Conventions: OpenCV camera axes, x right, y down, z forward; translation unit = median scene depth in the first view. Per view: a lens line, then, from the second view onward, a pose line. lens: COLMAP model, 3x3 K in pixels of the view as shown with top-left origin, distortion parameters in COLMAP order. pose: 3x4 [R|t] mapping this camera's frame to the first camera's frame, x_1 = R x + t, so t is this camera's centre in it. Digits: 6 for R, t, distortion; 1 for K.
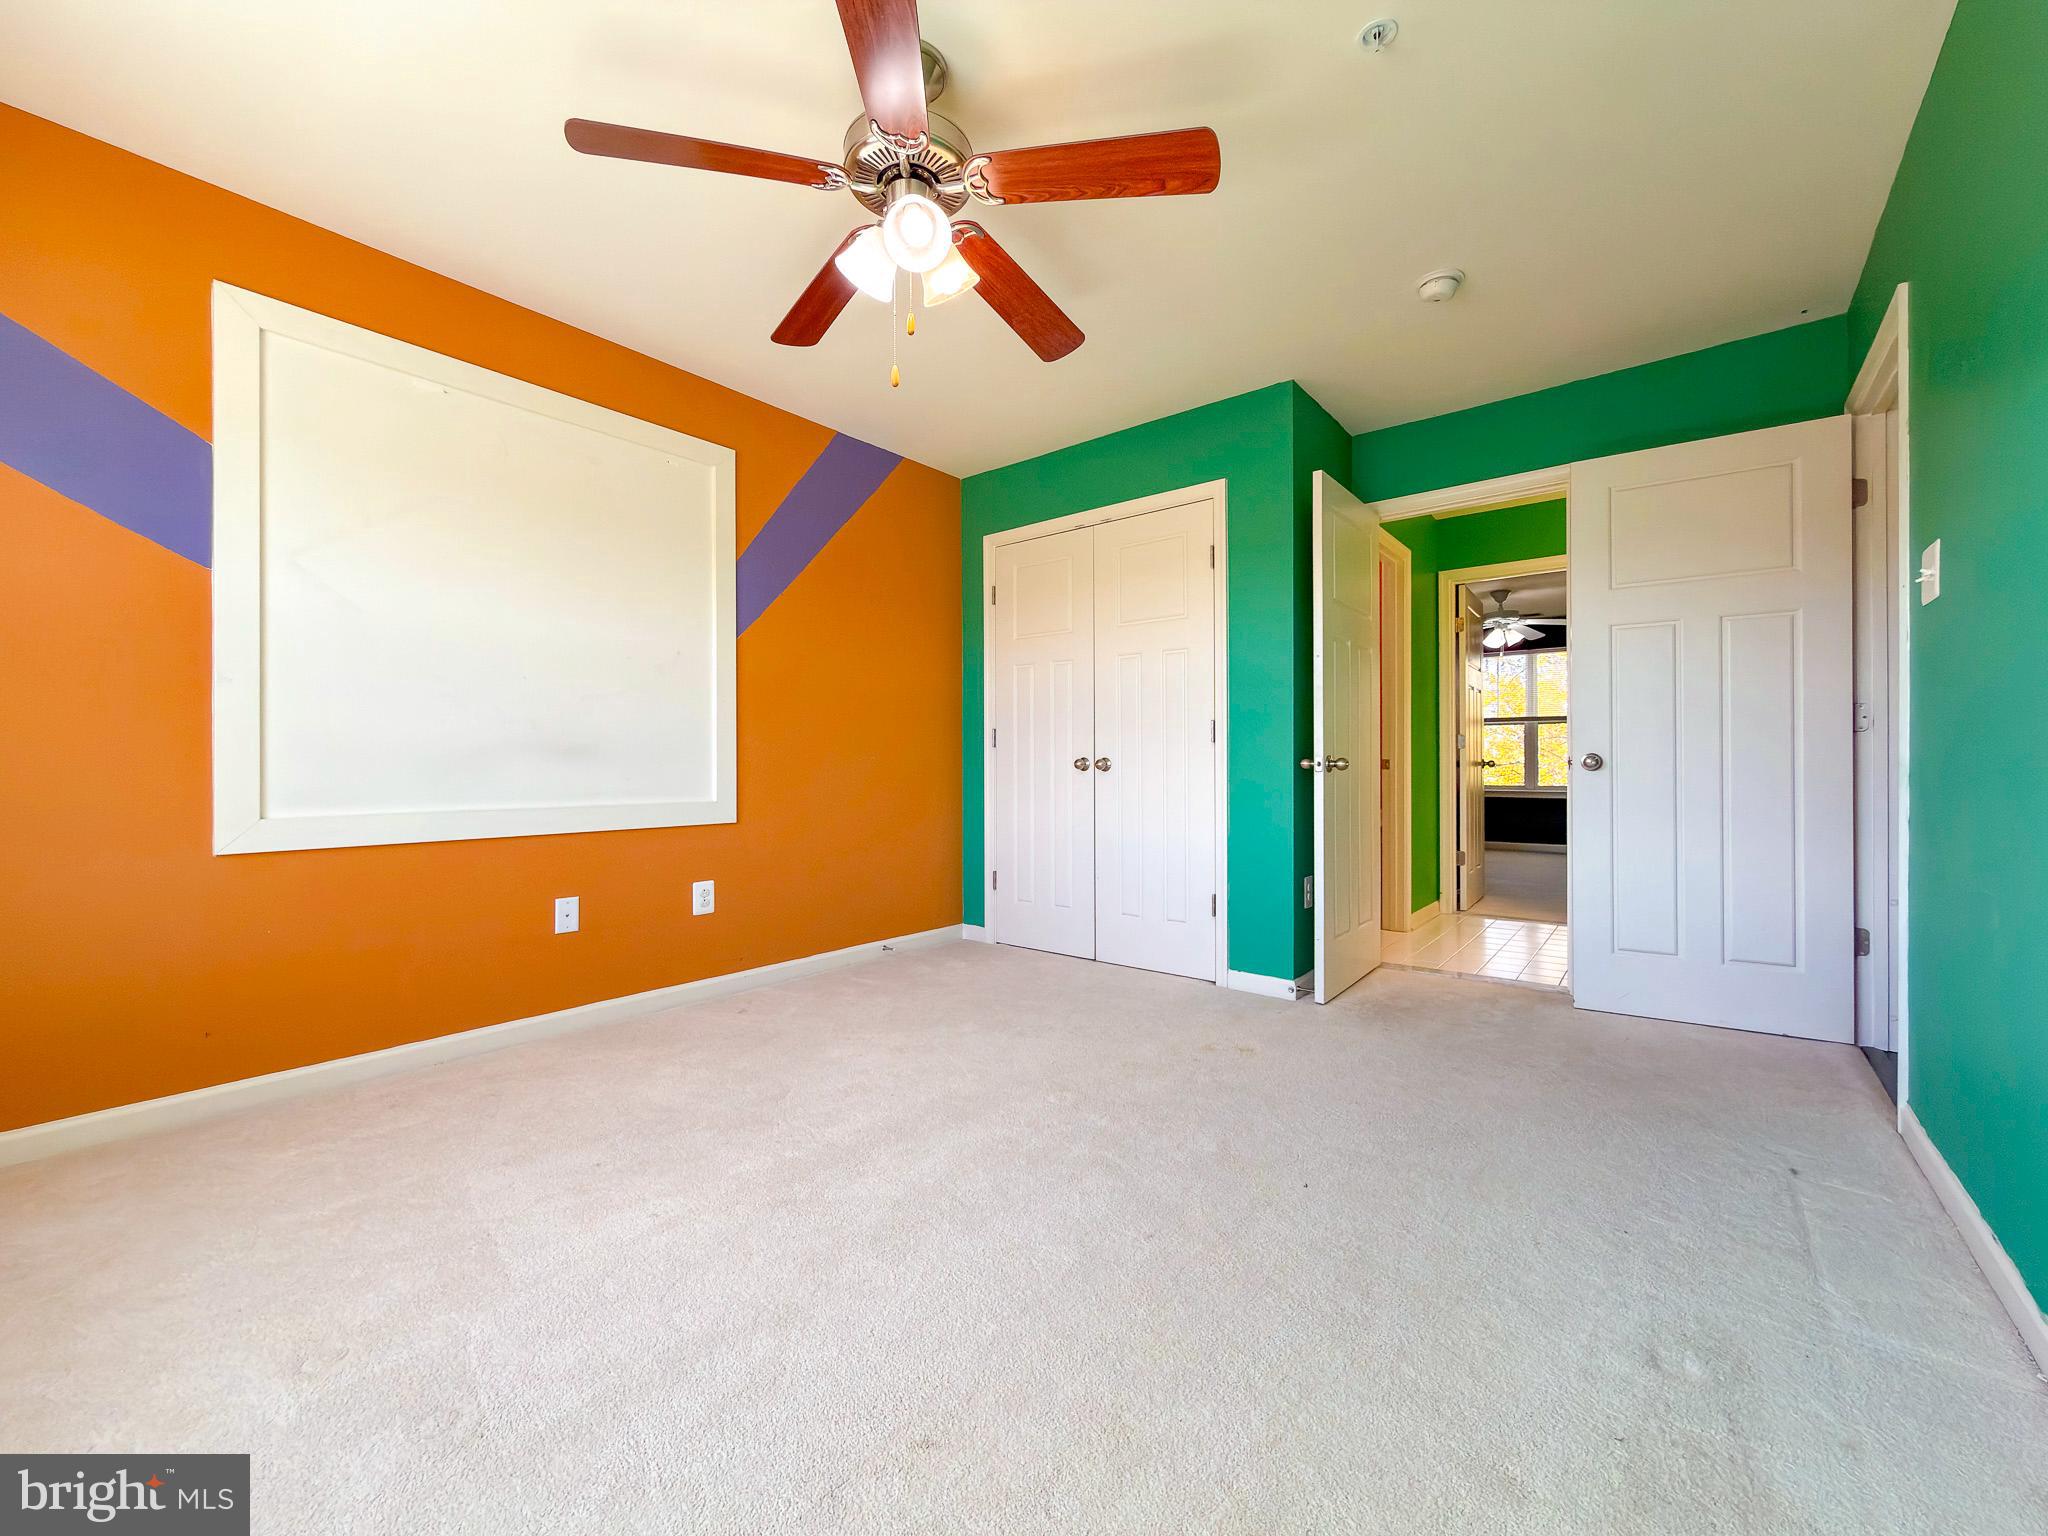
lens RADIAL K [[822.1, 0, 1012.0], [0, 822.1, 753.5], [0, 0, 1]] dist [0.000094, 0.000093]
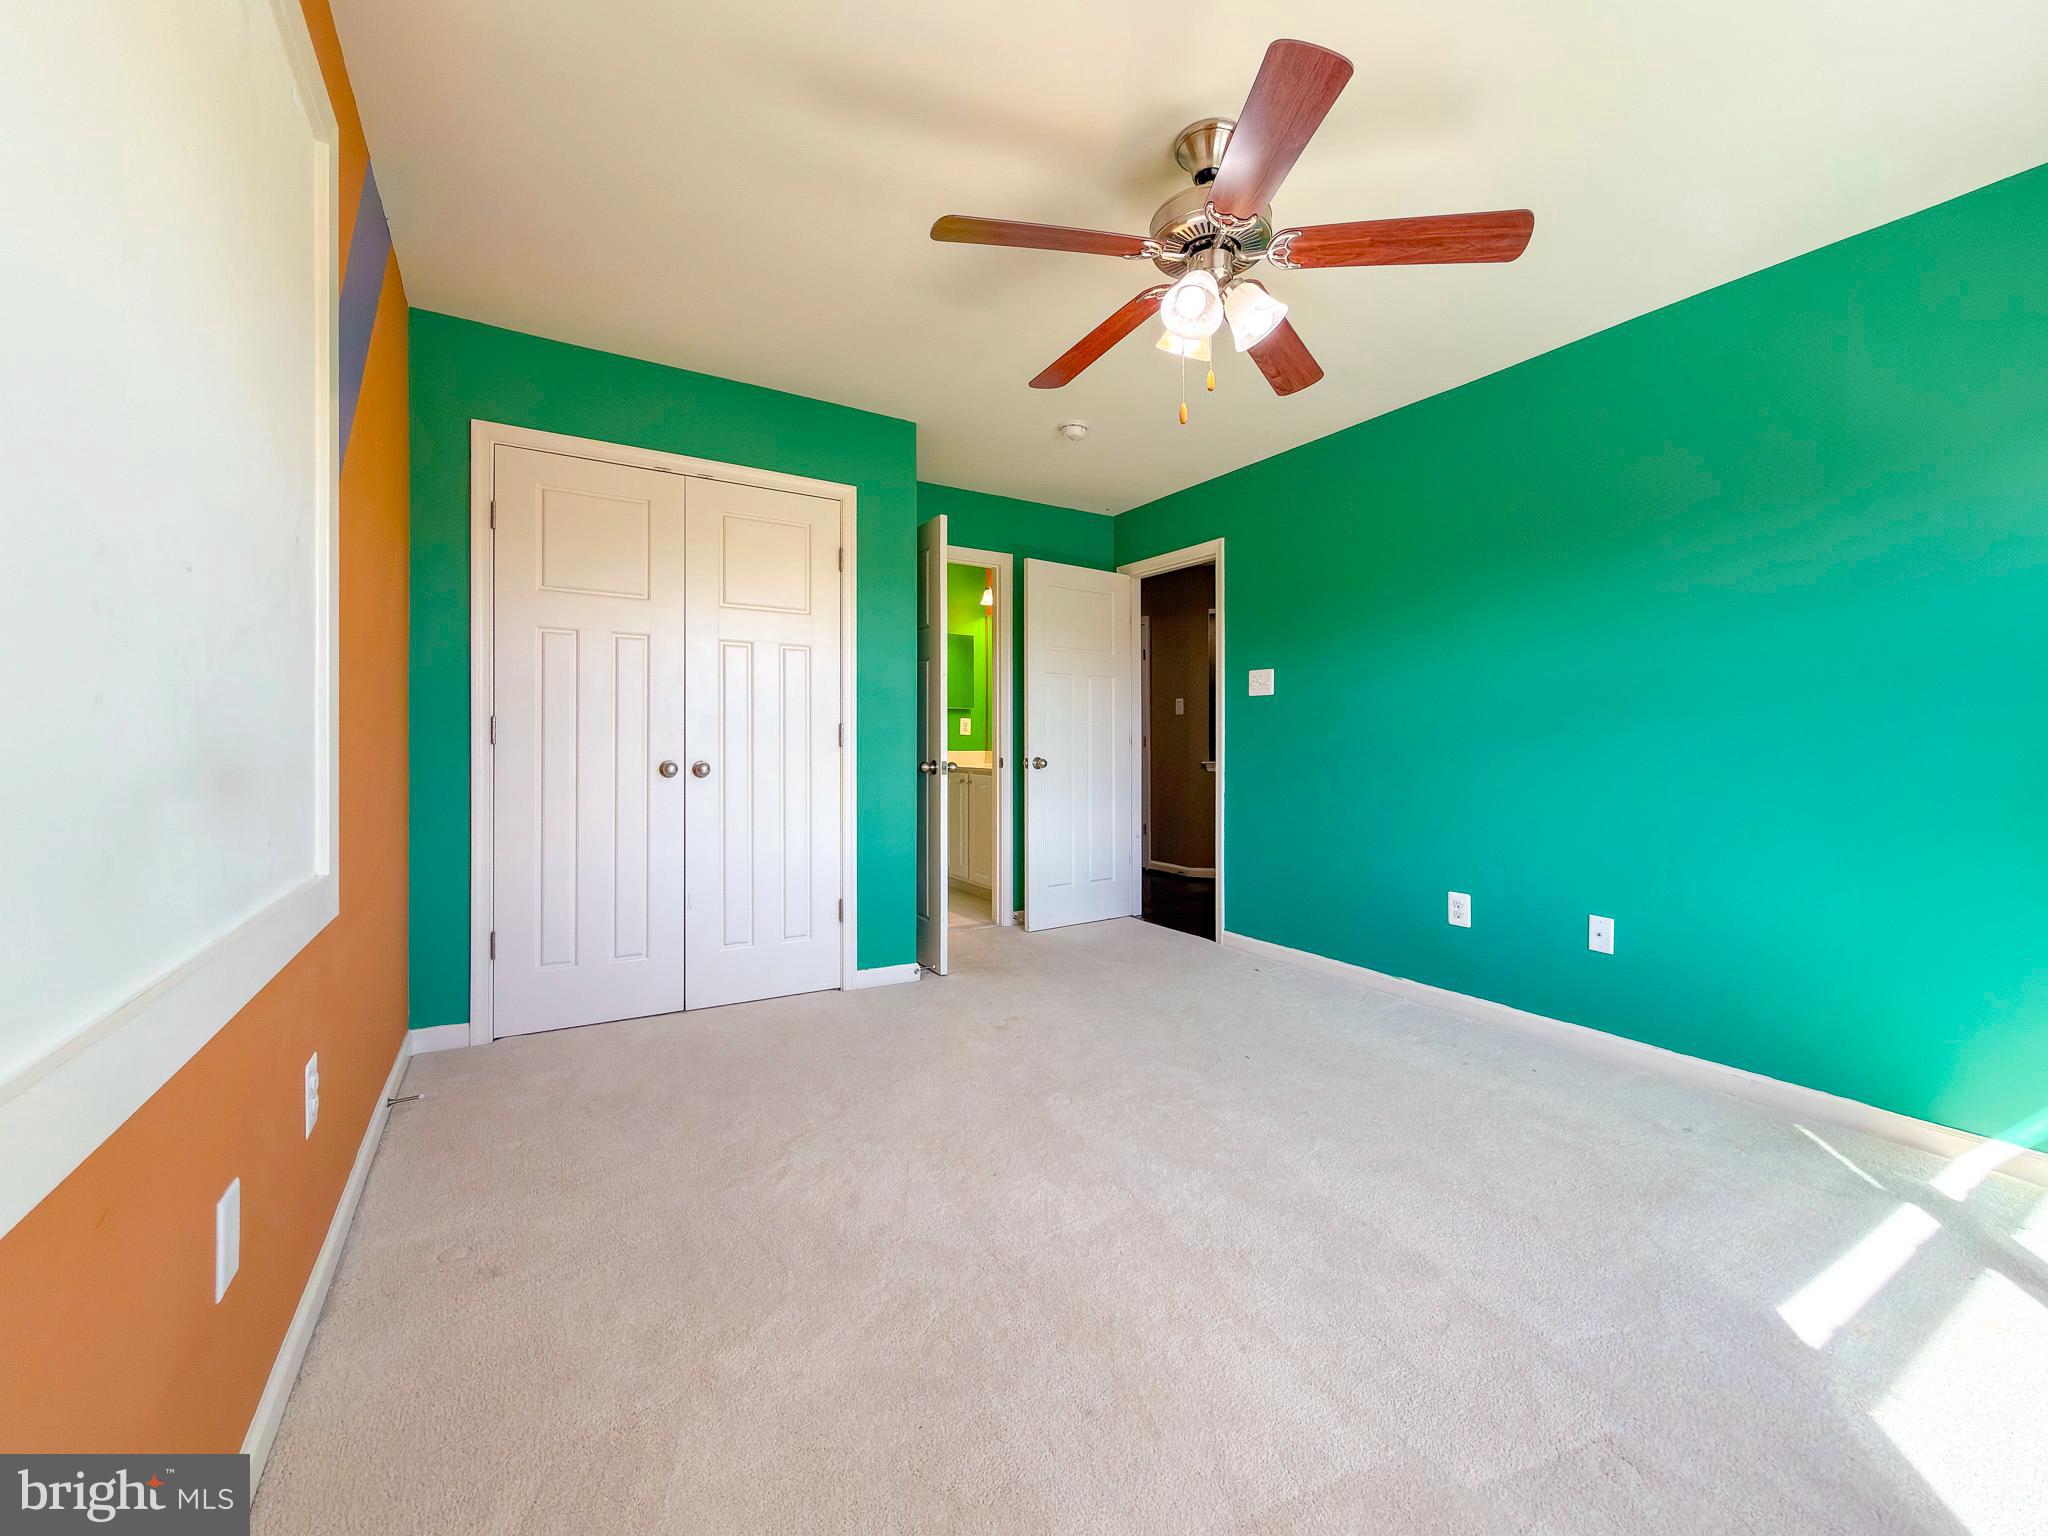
lens RADIAL K [[822.1, 0, 1012.0], [0, 822.1, 753.5], [0, 0, 1]] dist [0.000094, 0.000093]
pose [[0.350116, 0.003296, 0.936701, -0.560237], [-0.011525, 0.999933, 0.000789, -0.007396], [-0.936635, -0.011072, 0.350131, 0.422681]]
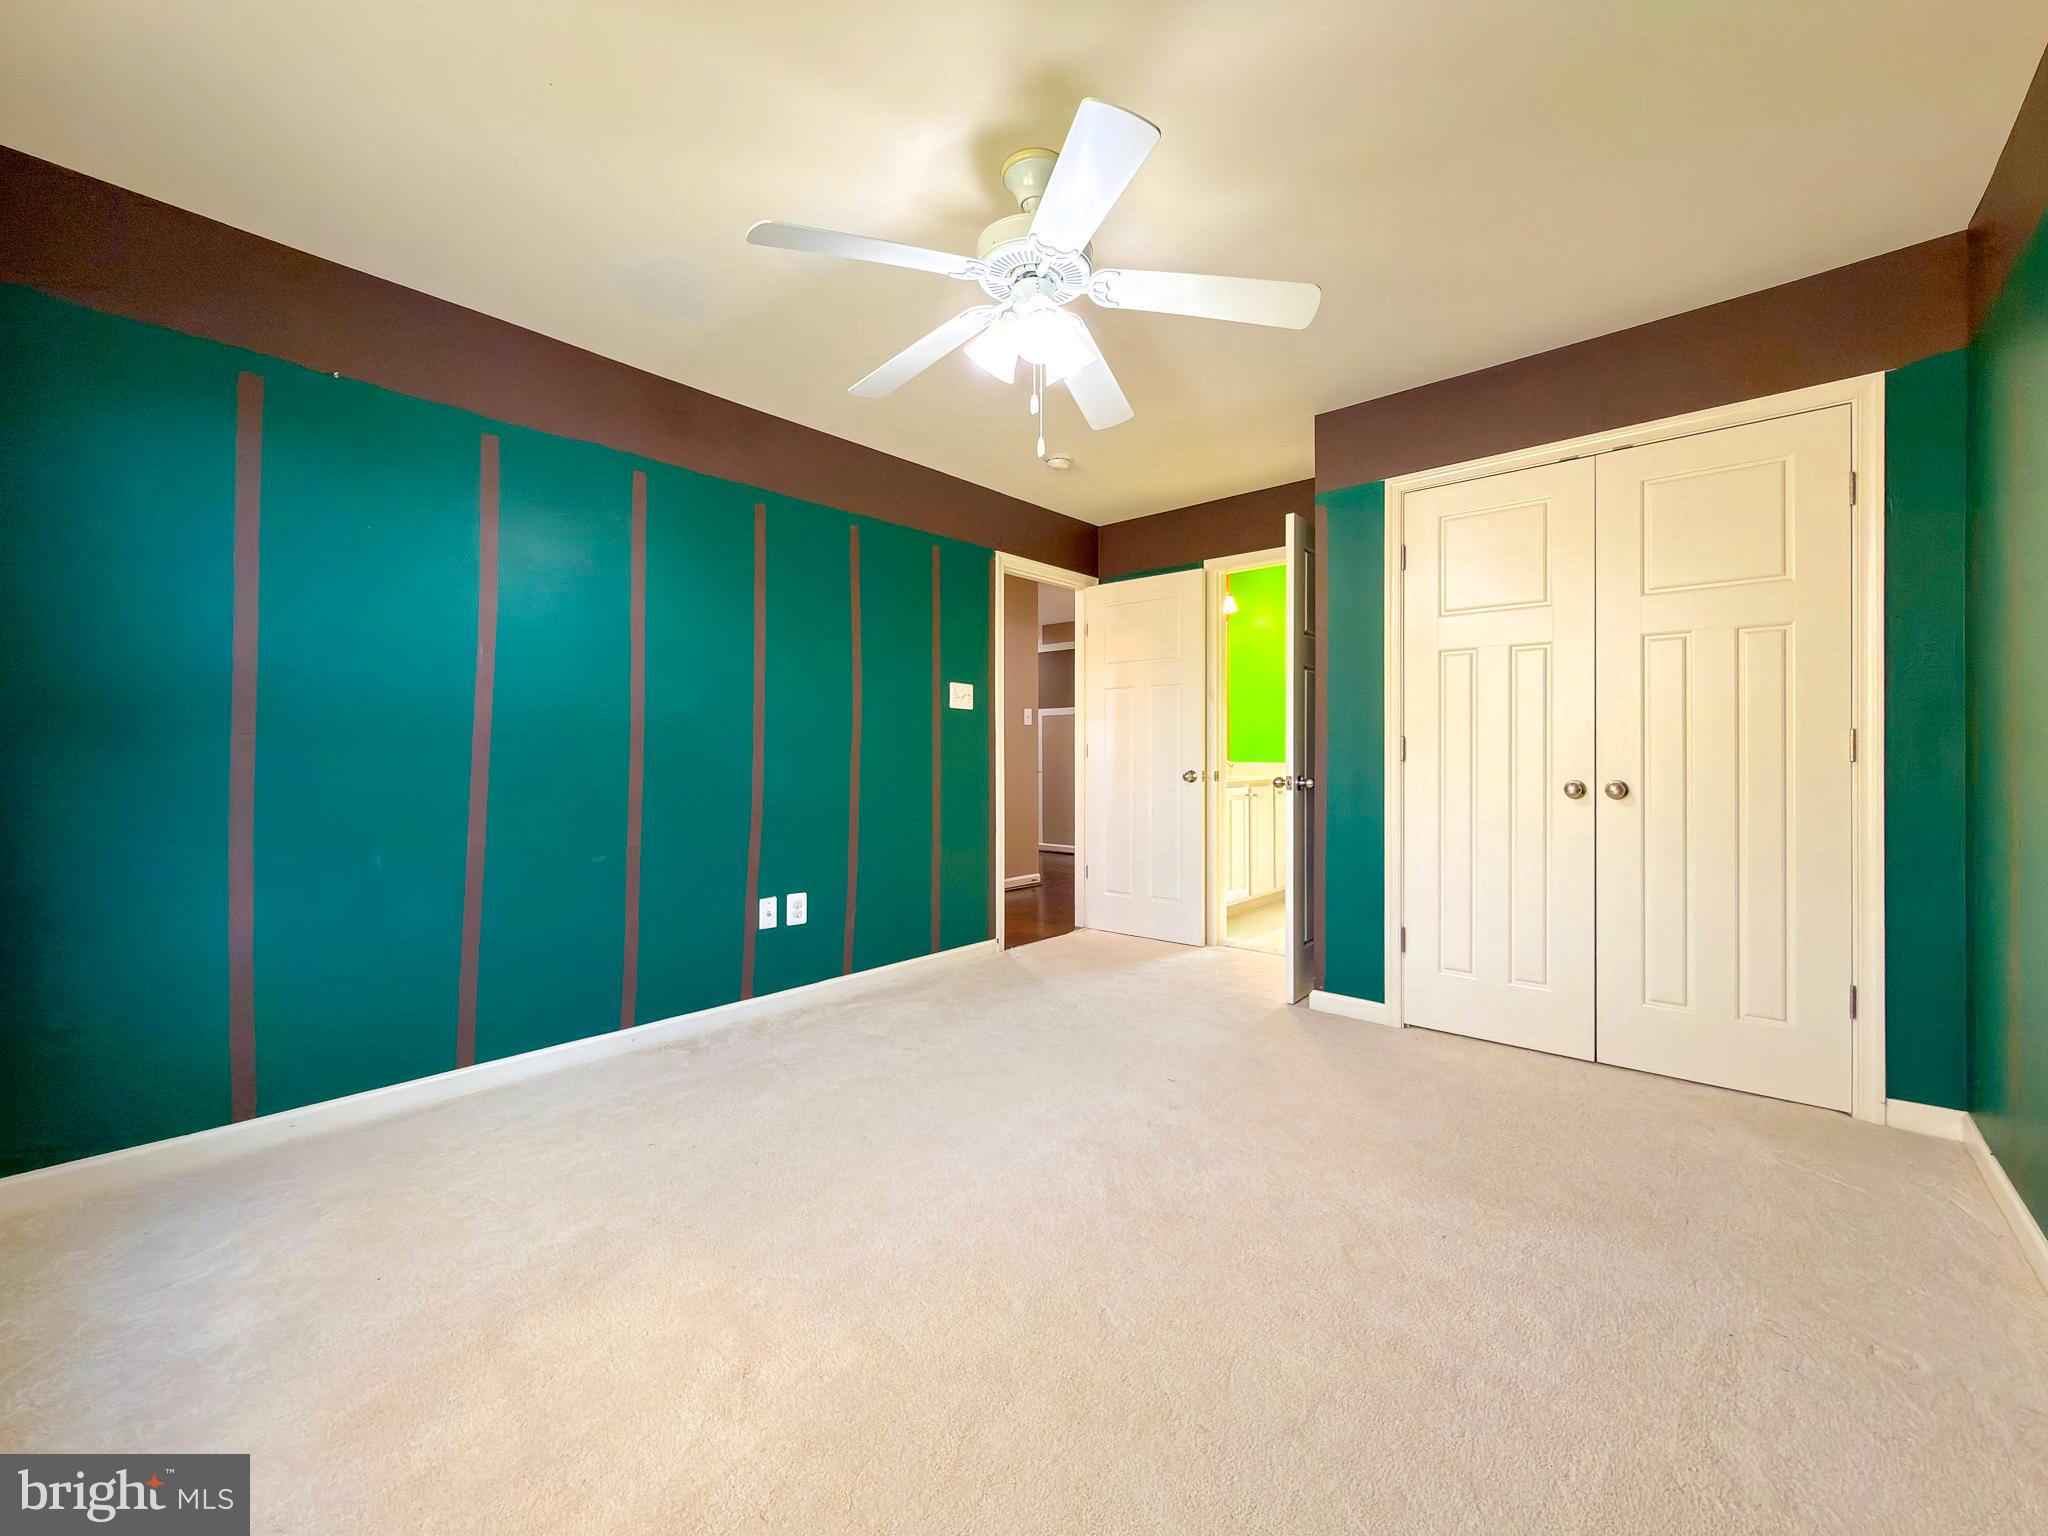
lens RADIAL K [[822.1, 0, 1012.0], [0, 822.1, 753.5], [0, 0, 1]] dist [0.000094, 0.000093]
pose [[0.999302, 0.011323, -0.035609, -0.391792], [-0.011445, 0.999929, -0.003243, -0.008760], [0.035570, 0.003648, 0.999361, 0.273662]]
